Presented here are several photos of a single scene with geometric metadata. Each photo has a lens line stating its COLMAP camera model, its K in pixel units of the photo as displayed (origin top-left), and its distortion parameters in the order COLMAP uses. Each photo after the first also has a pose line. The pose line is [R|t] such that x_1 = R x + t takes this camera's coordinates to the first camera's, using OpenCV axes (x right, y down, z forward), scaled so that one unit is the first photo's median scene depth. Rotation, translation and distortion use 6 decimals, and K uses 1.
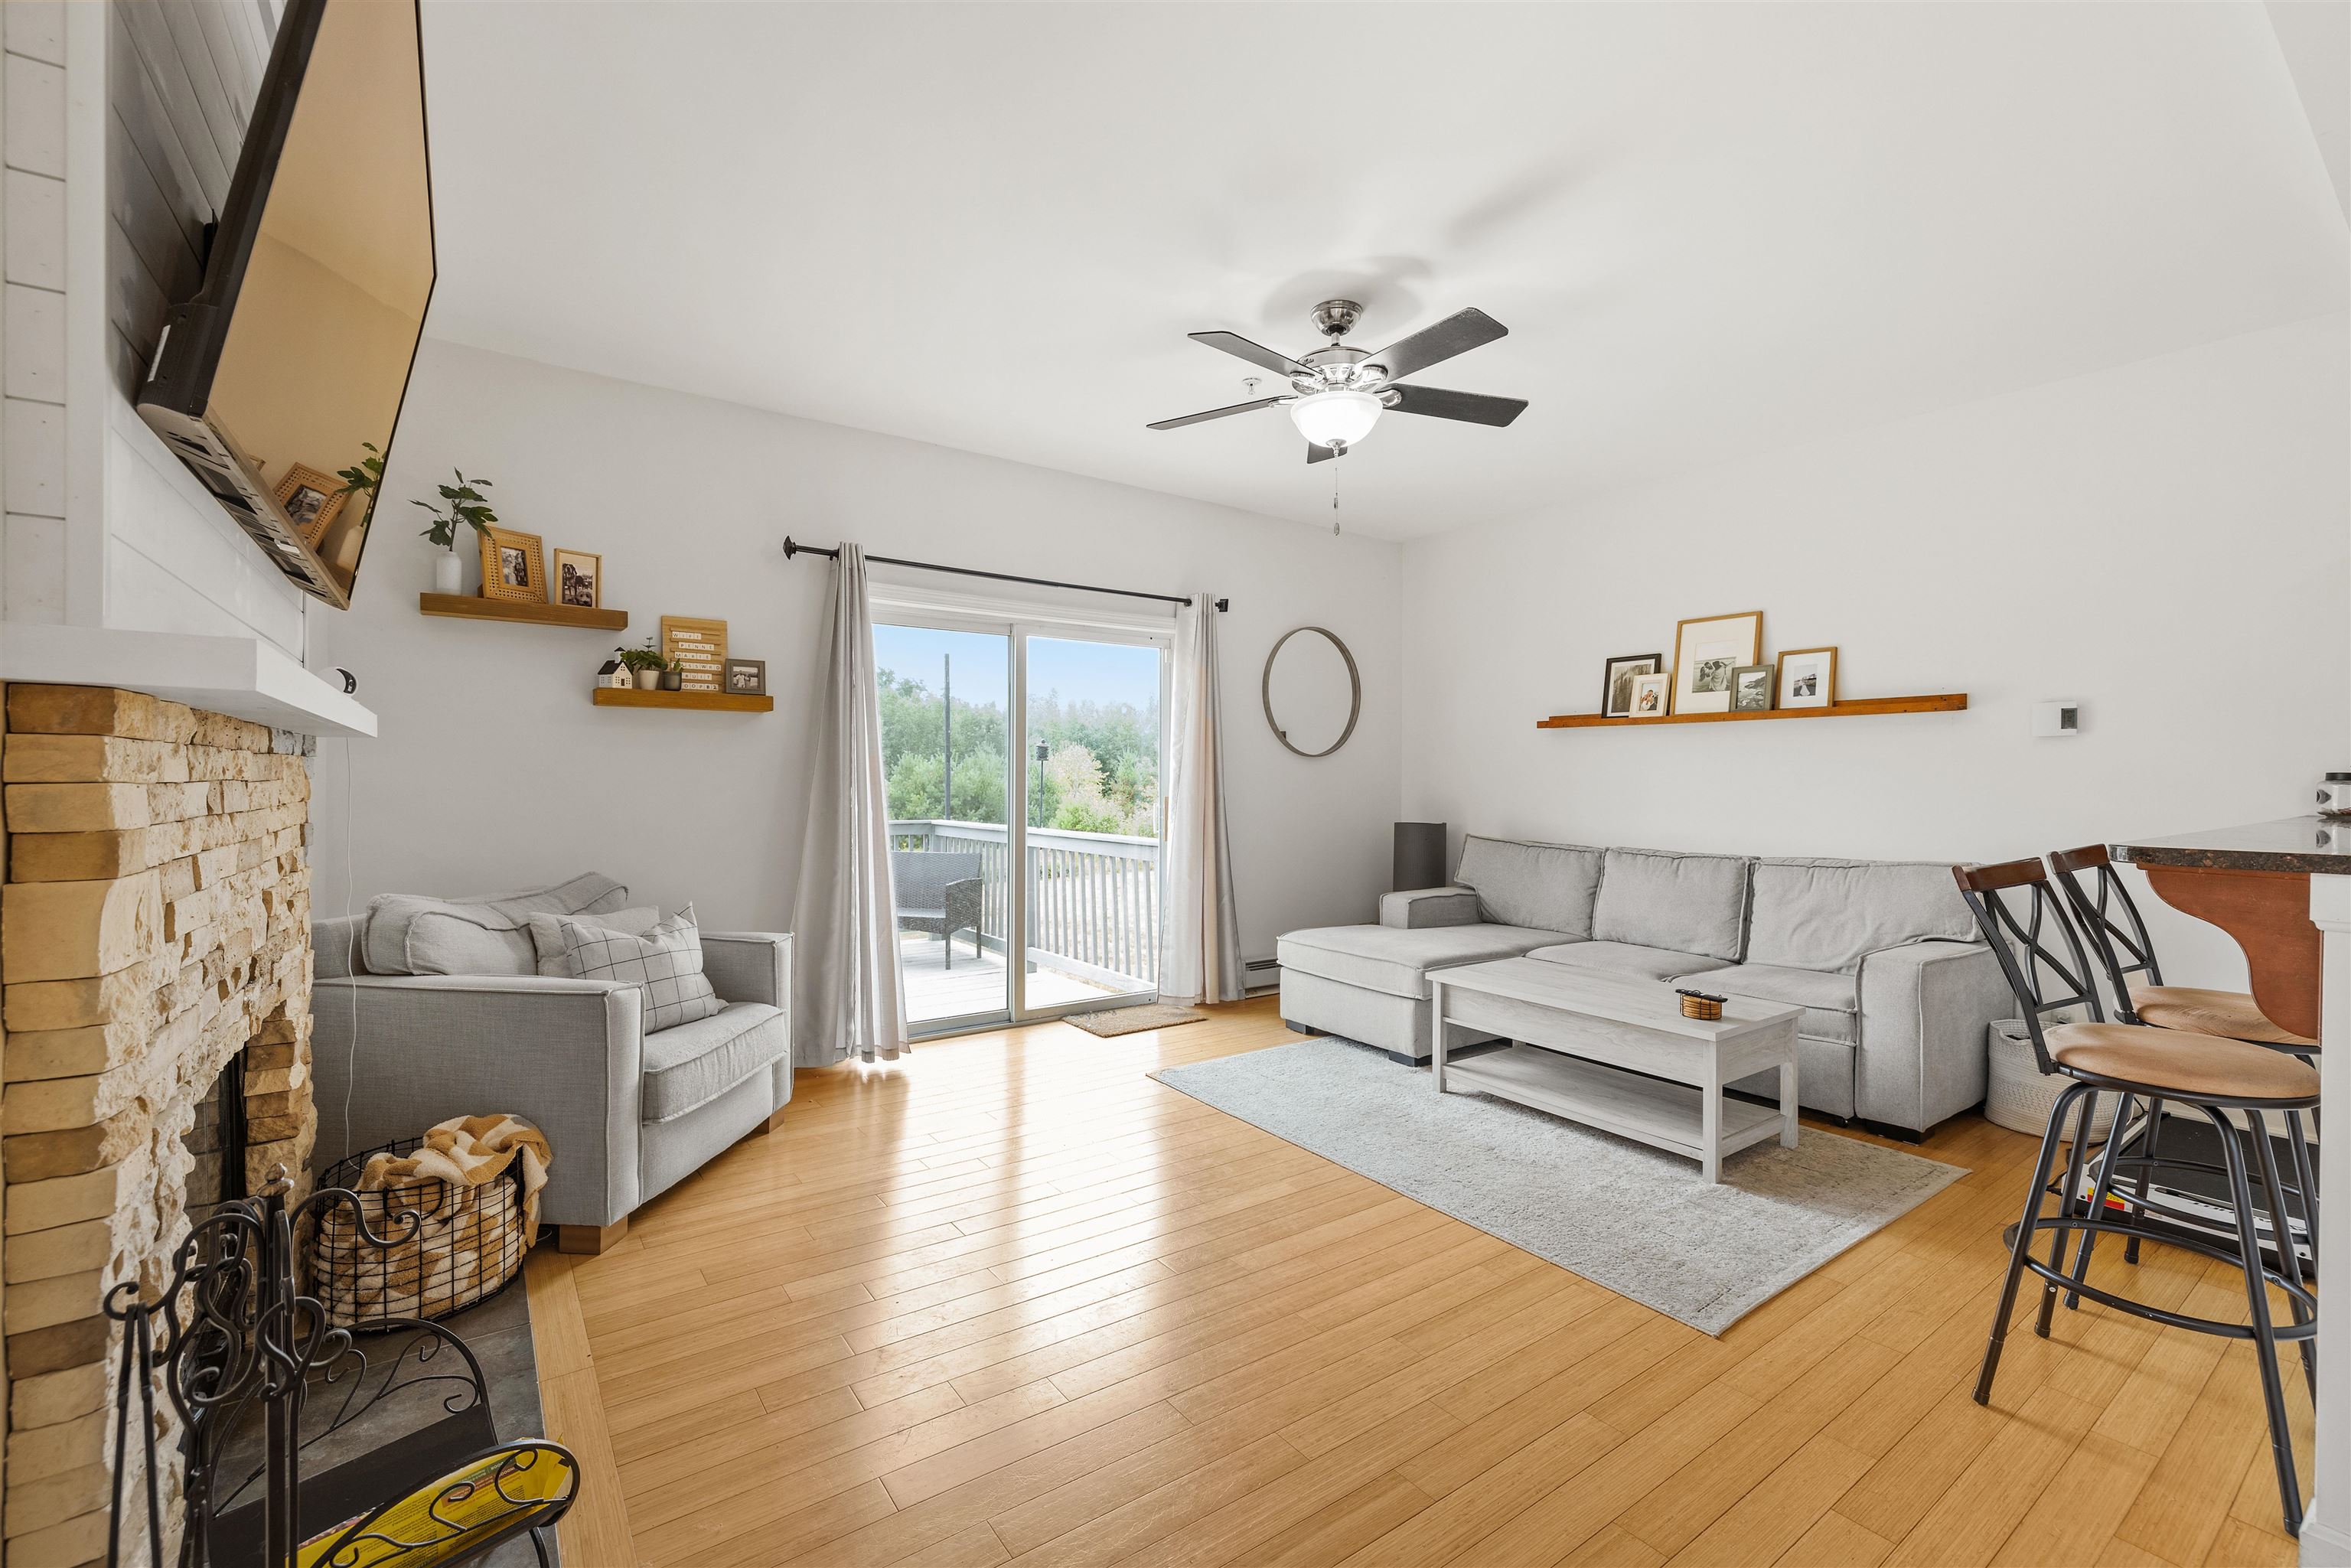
lens RADIAL K [[987.4, 0, 1167.4], [0, 987.4, 785.5], [0, 0, 1]] dist [-0.000452, 0.000530]
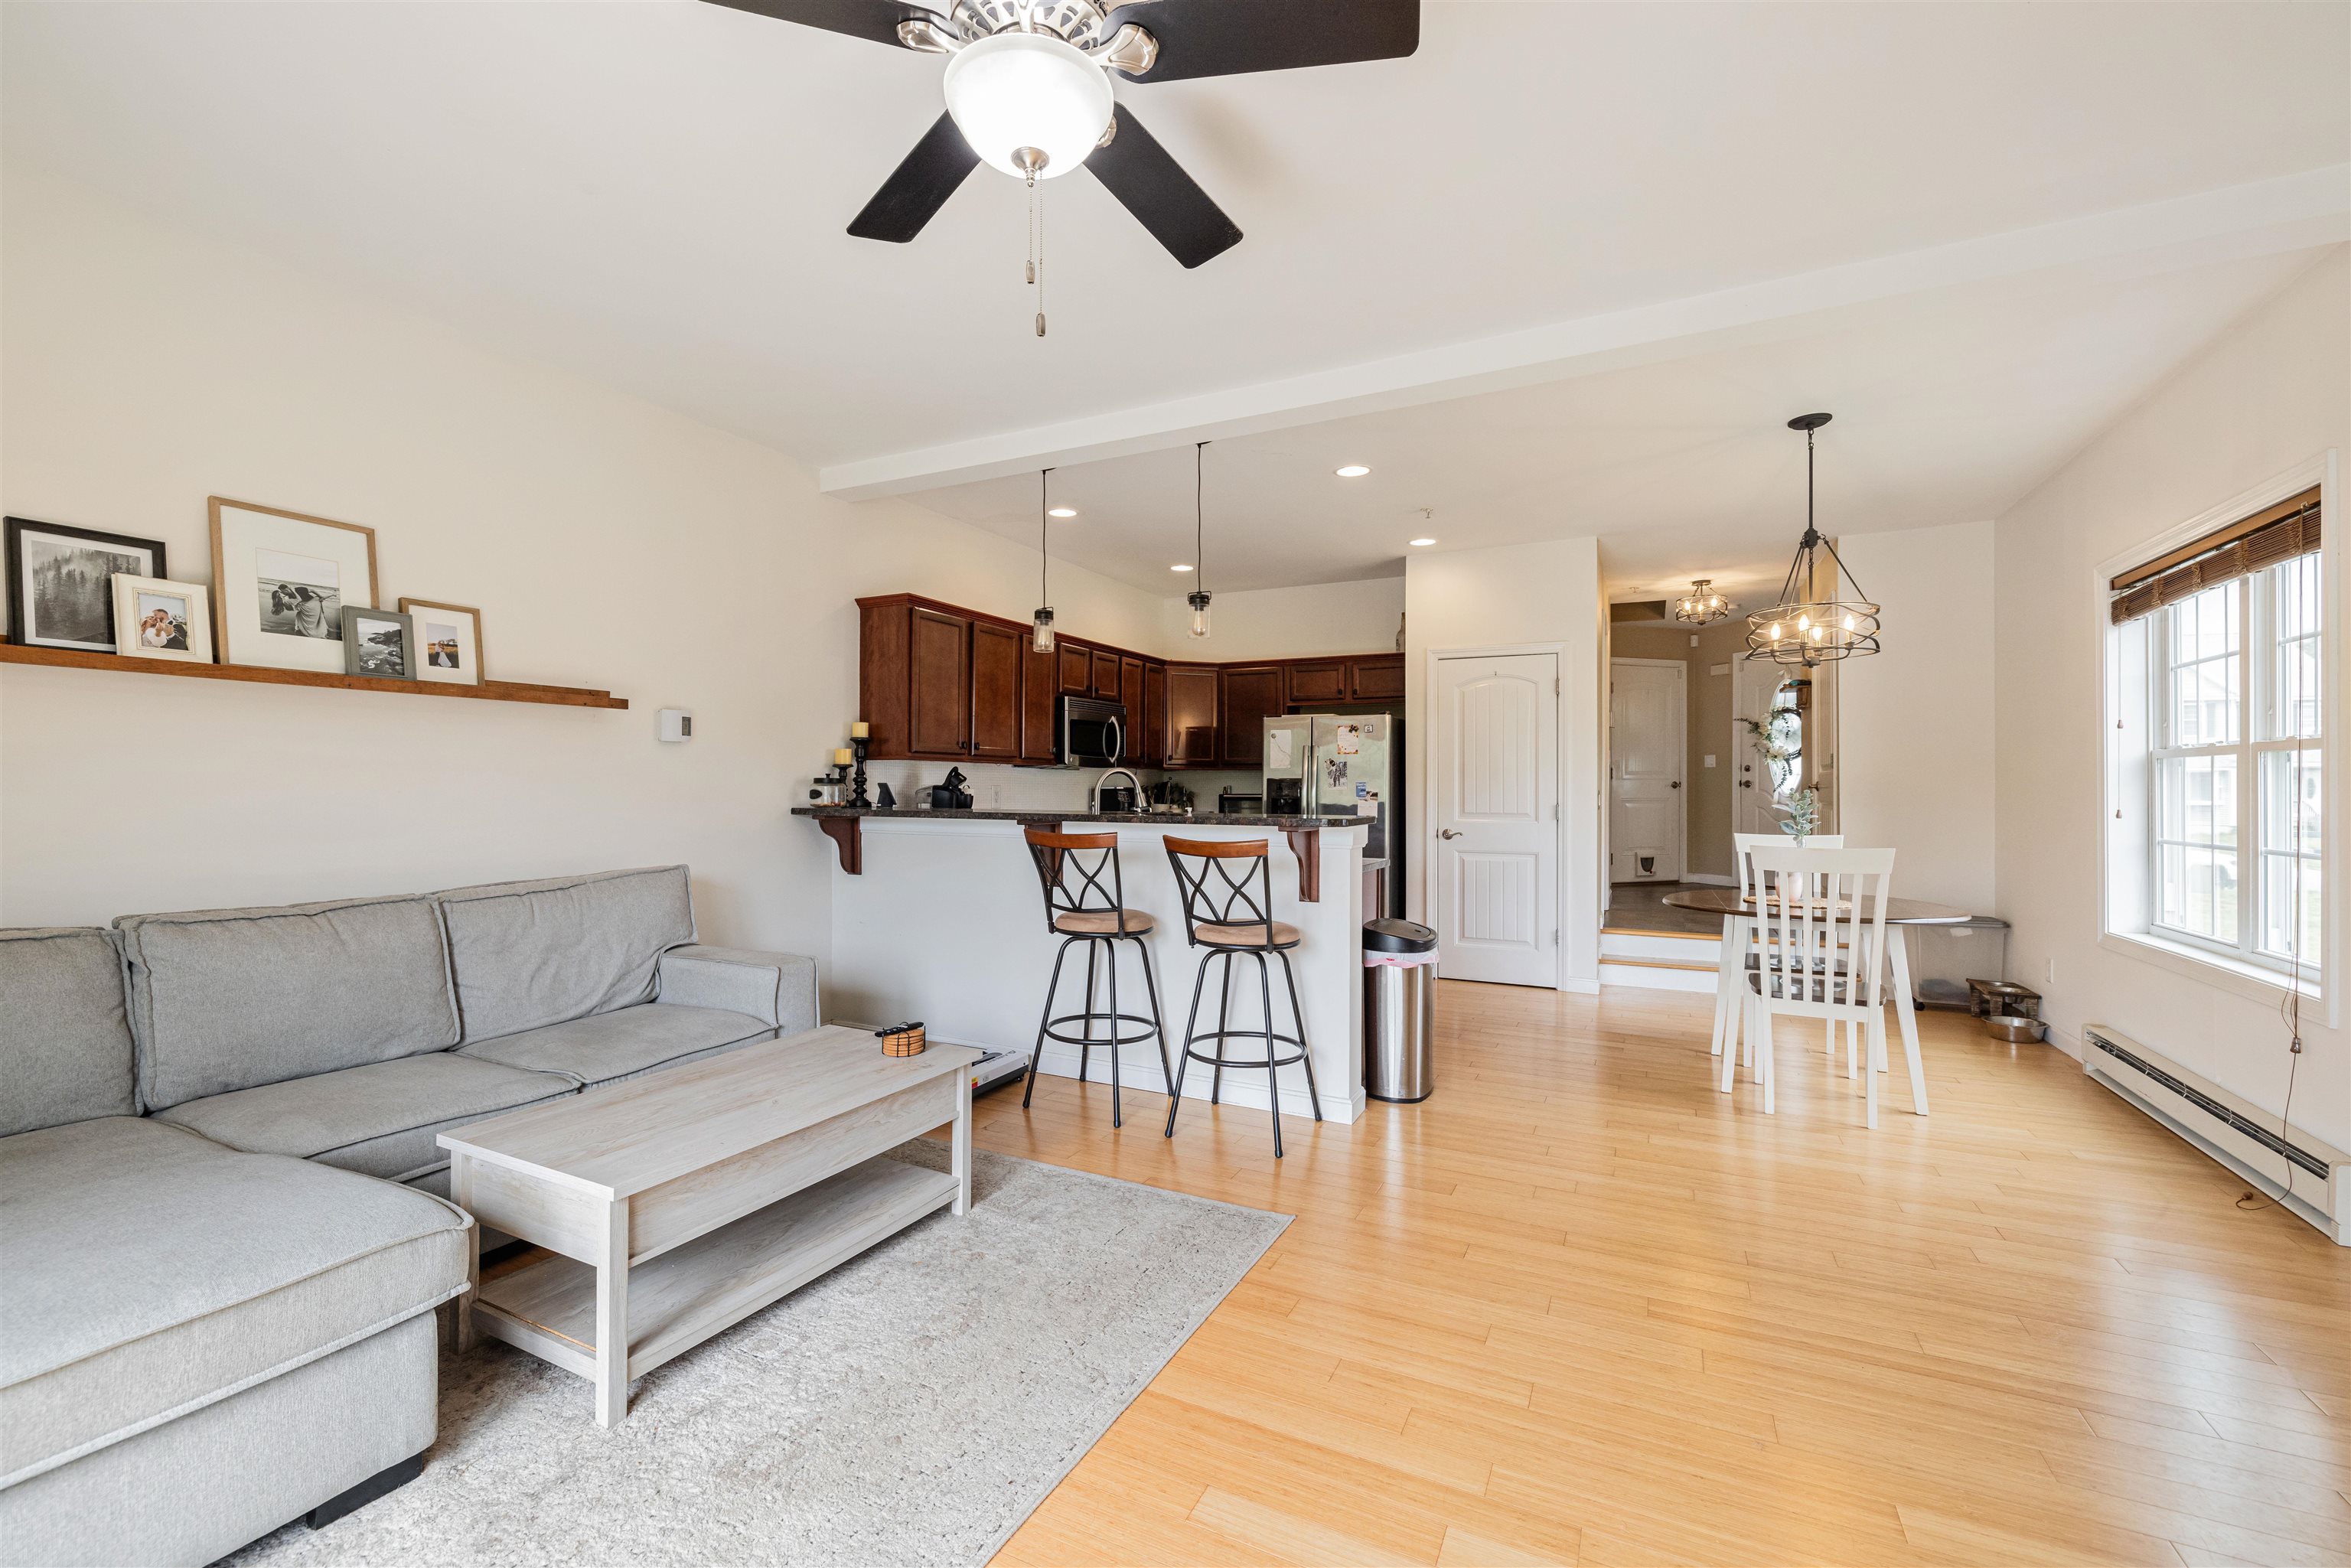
lens RADIAL K [[987.4, 0, 1166.3], [0, 987.4, 786.7], [0, 0, 1]] dist [-0.000452, 0.000530]
pose [[-0.471392, -0.005906, 0.881904, -0.292616], [-0.000573, 0.999979, 0.006390, -0.008295], [-0.881924, 0.002506, -0.471386, 1.021085]]
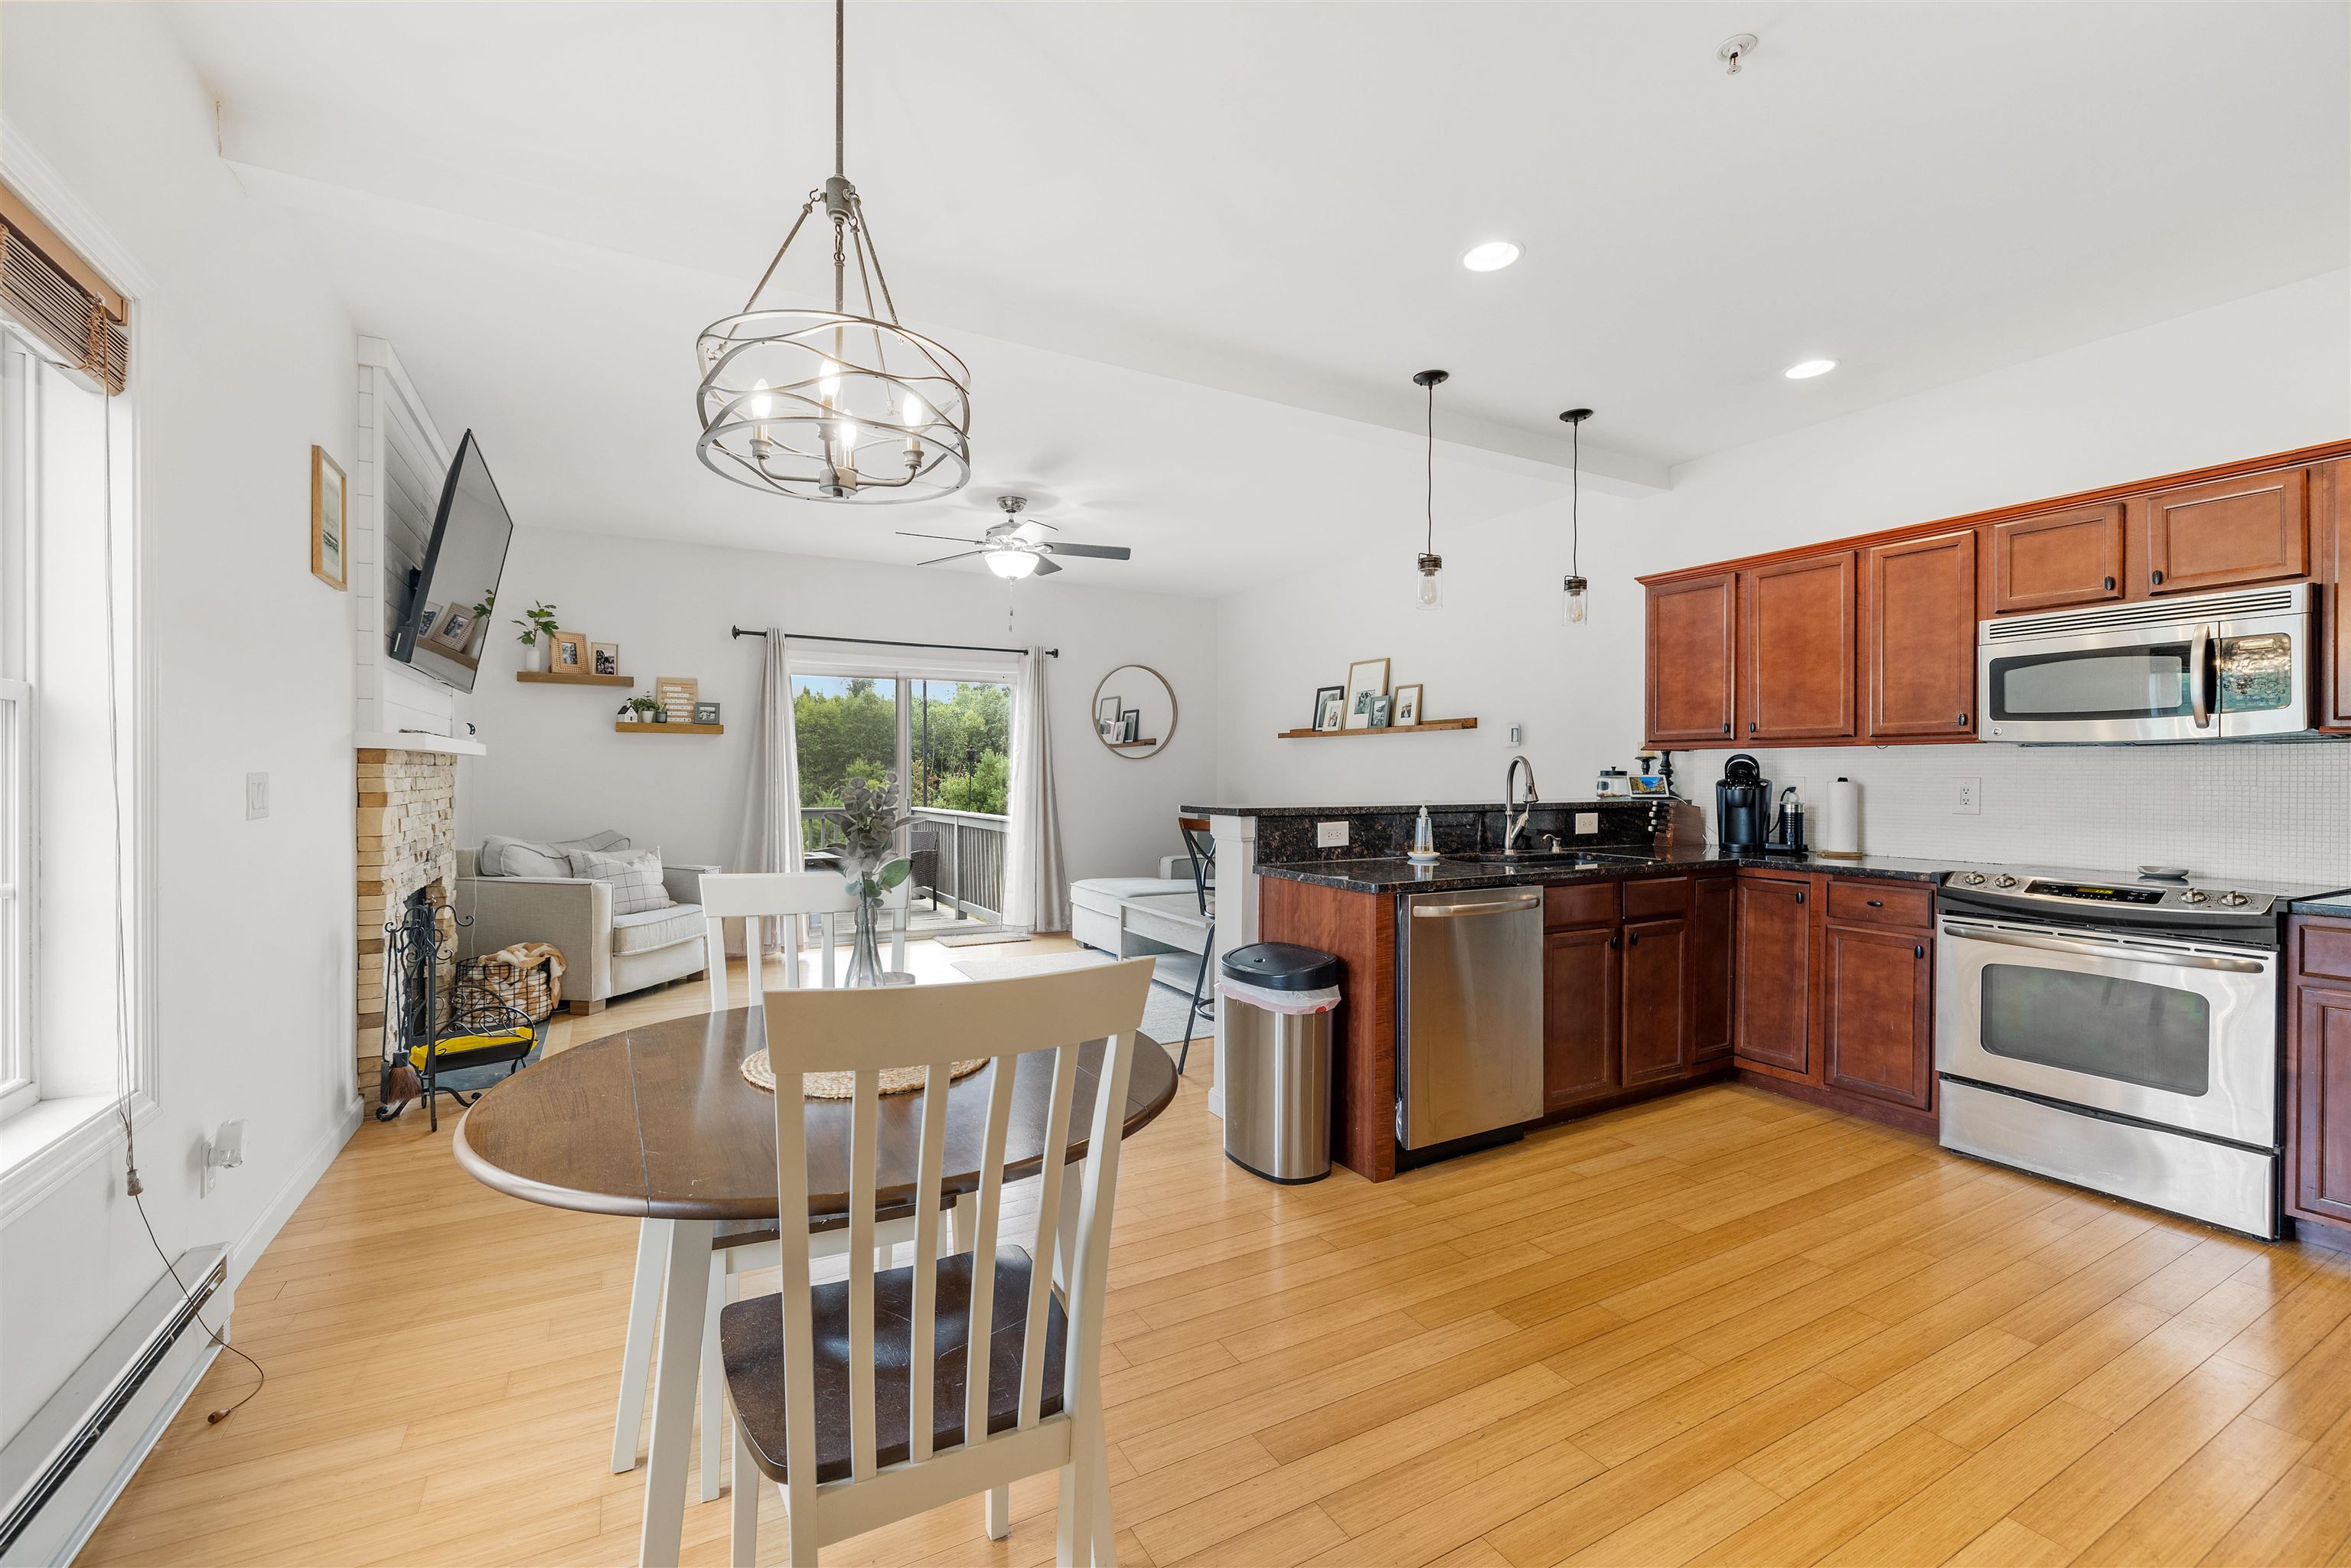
lens RADIAL K [[987.4, 0, 1167.5], [0, 987.4, 777.5], [0, 0, 1]] dist [-0.000452, 0.000530]
pose [[0.993548, -0.001186, -0.113404, 0.539704], [0.000792, 0.999993, -0.003525, 0.002877], [0.113407, 0.003413, 0.993543, -0.562651]]
